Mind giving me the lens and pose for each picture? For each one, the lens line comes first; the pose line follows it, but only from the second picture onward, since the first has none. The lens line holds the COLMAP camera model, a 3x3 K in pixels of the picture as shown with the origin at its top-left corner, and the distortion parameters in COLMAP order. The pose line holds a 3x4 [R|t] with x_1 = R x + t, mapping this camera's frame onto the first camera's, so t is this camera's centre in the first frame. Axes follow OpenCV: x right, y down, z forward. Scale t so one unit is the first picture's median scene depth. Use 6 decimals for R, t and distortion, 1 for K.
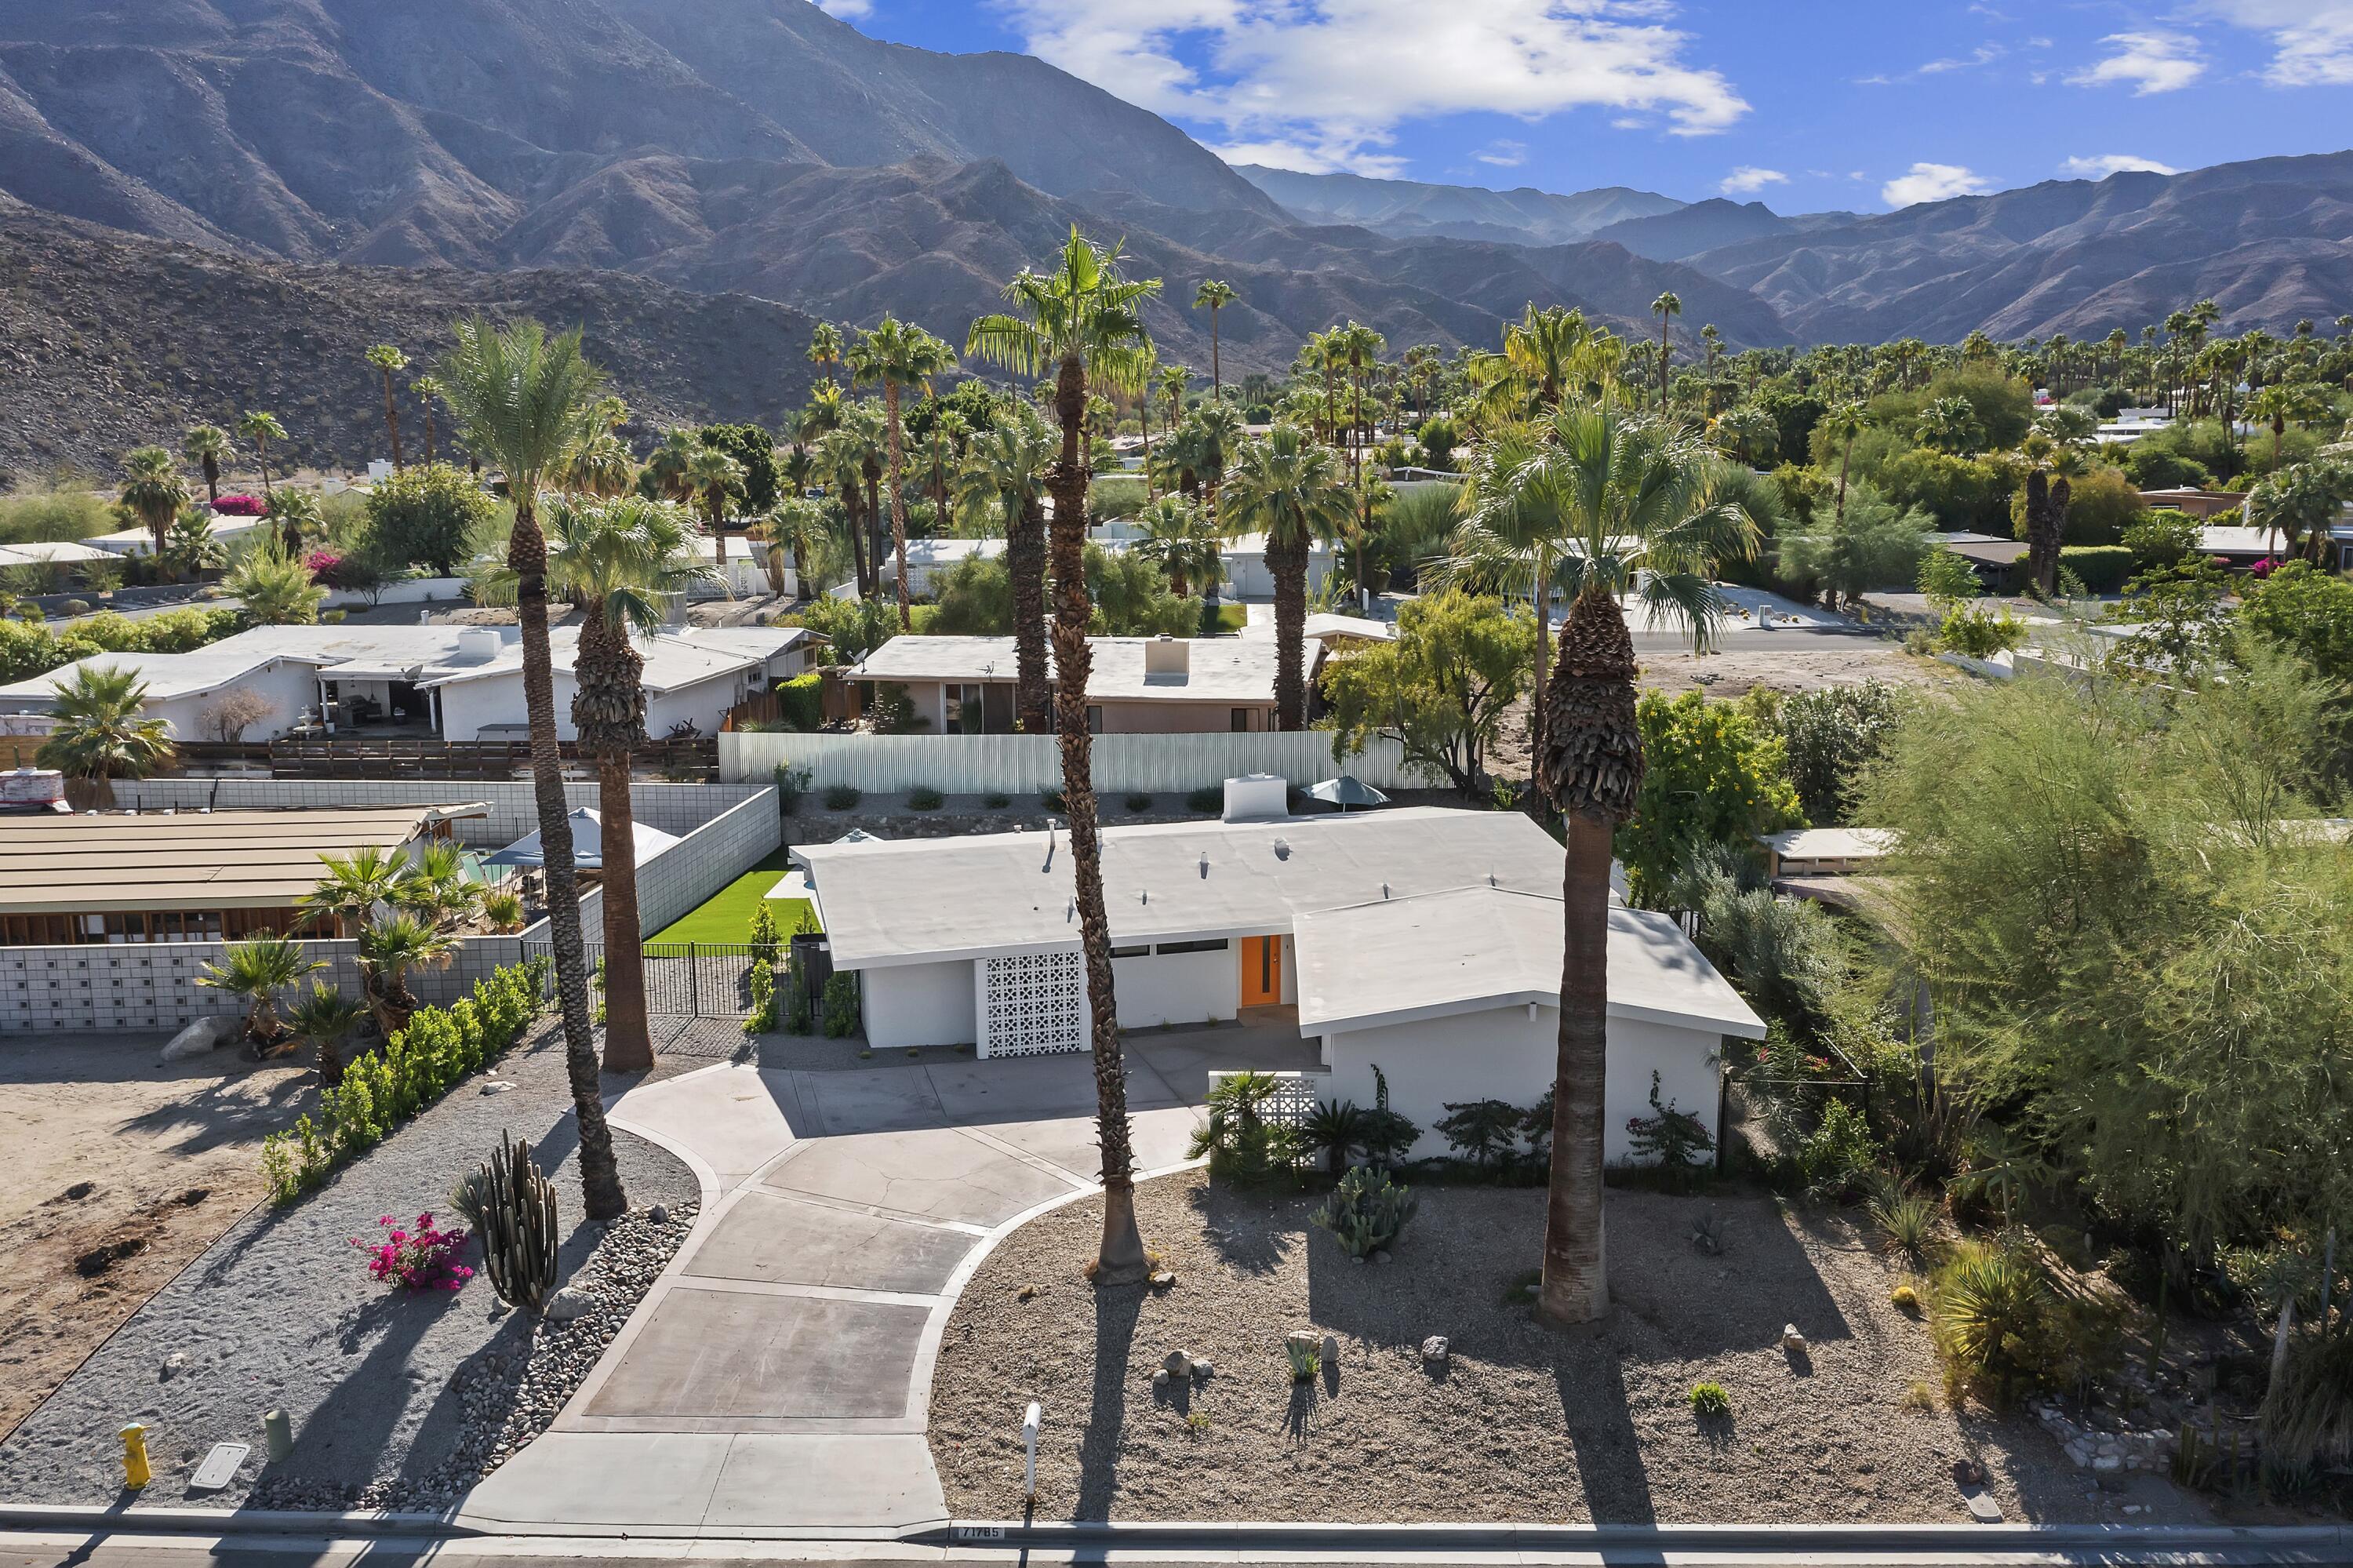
lens RADIAL K [[1873.0, 0, 1181.2], [0, 1873.0, 798.6], [0, 0, 1]] dist [-0.002209, 0.015539]
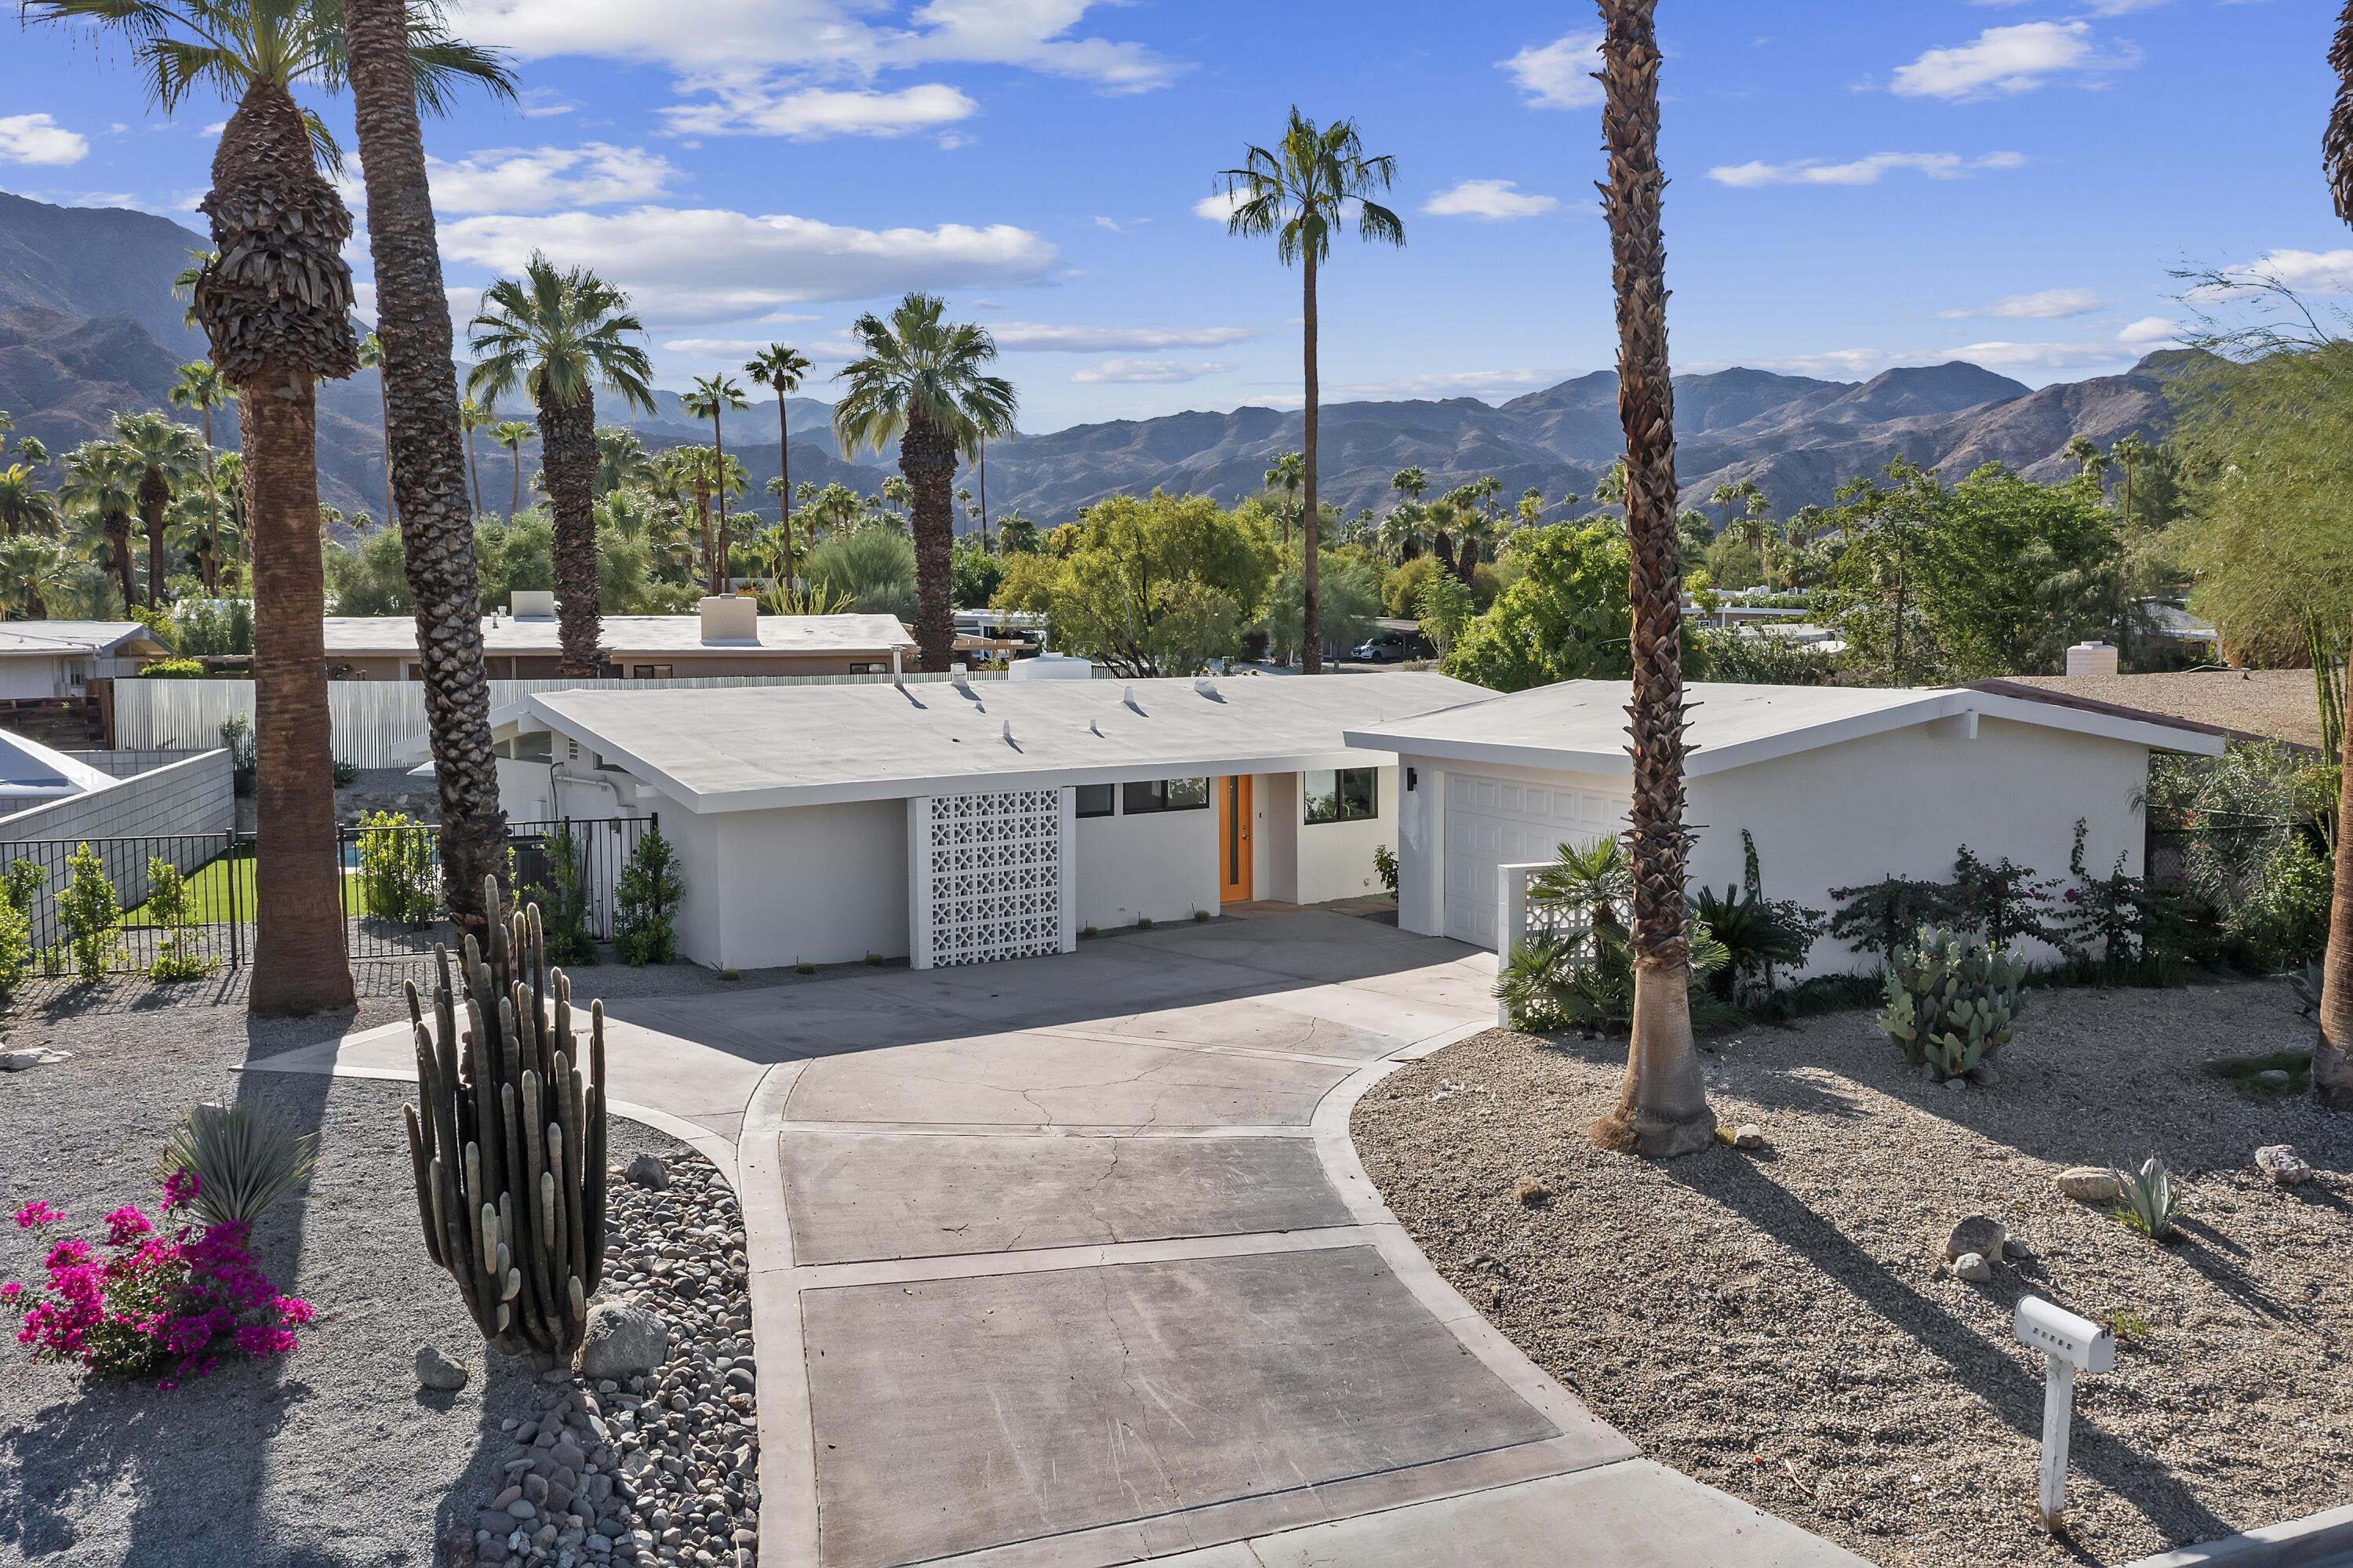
lens RADIAL K [[1873.0, 0, 1177.2], [0, 1873.0, 791.6], [0, 0, 1]] dist [-0.002209, 0.015539]
pose [[0.915015, -0.030408, 0.402271, -0.255823], [0.073808, 0.992943, -0.092827, 0.135784], [-0.396610, 0.114628, 0.910802, 0.390887]]
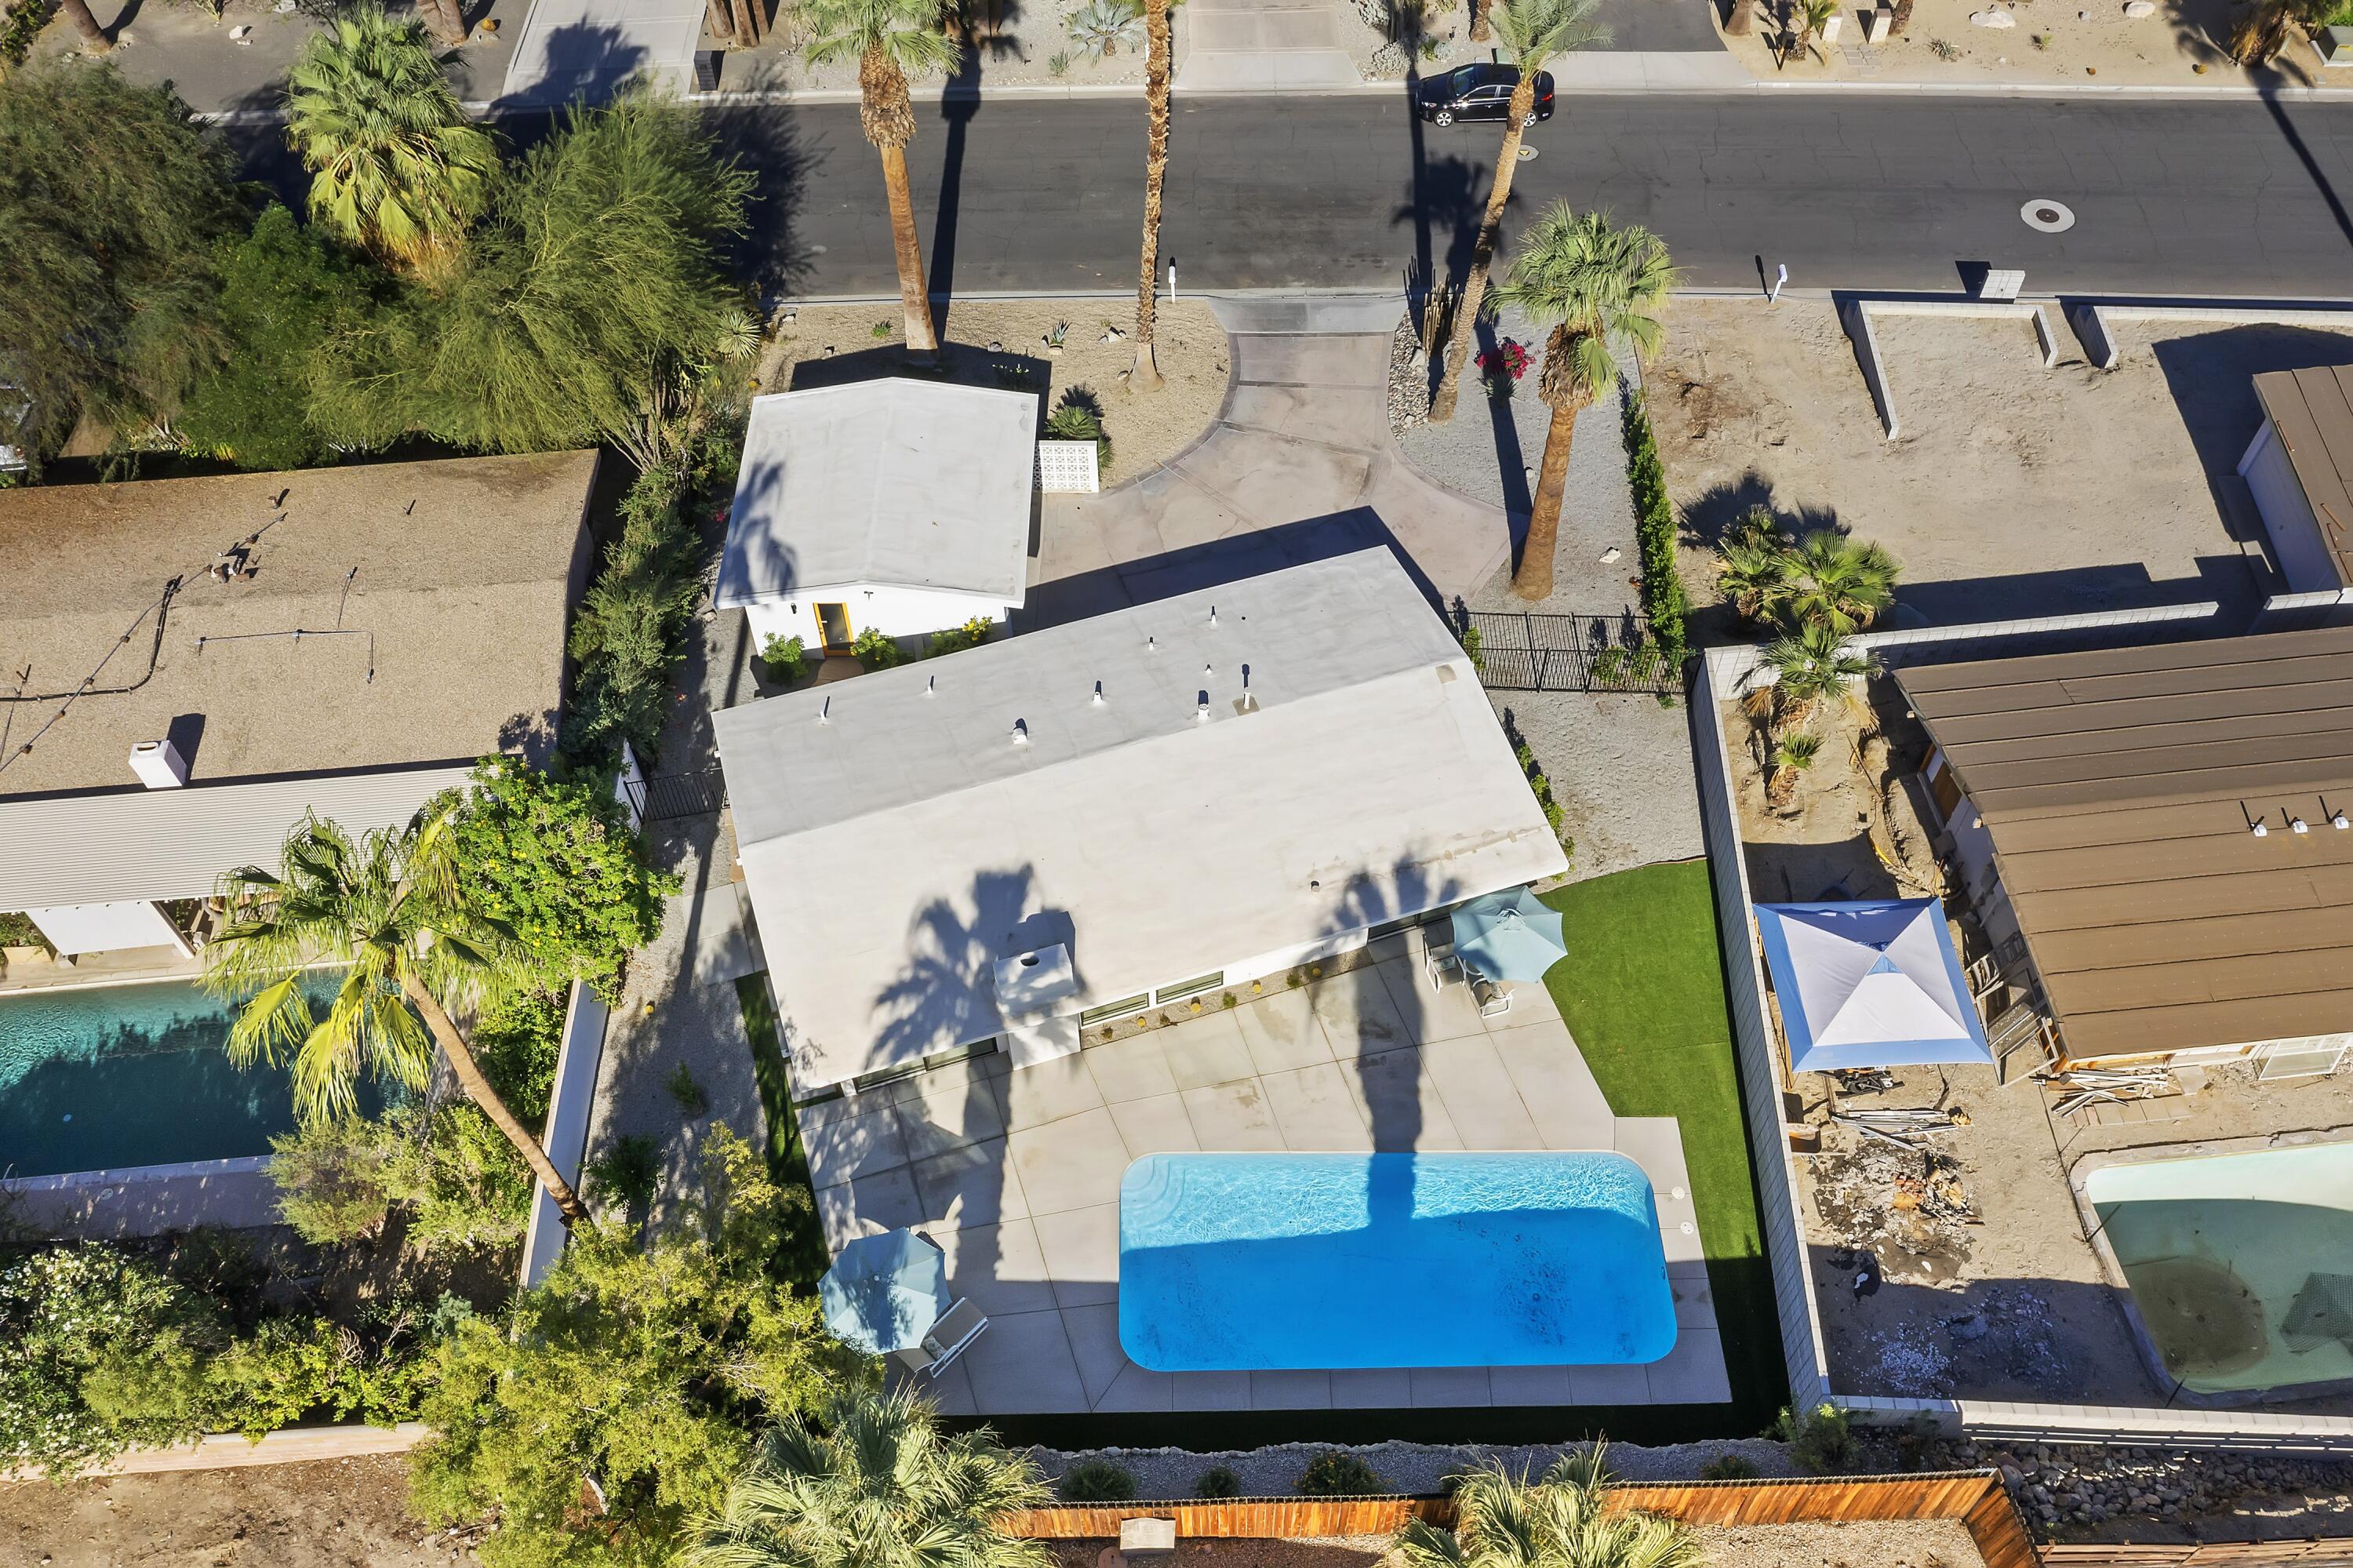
lens RADIAL K [[1873.0, 0, 1168.7], [0, 1873.0, 785.9], [0, 0, 1]] dist [-0.002209, 0.015539]
pose [[-0.998959, 0.045458, -0.003768, -0.021364], [0.016723, 0.441841, 0.896937, -0.910658], [0.042438, 0.895941, -0.442142, 1.562725]]
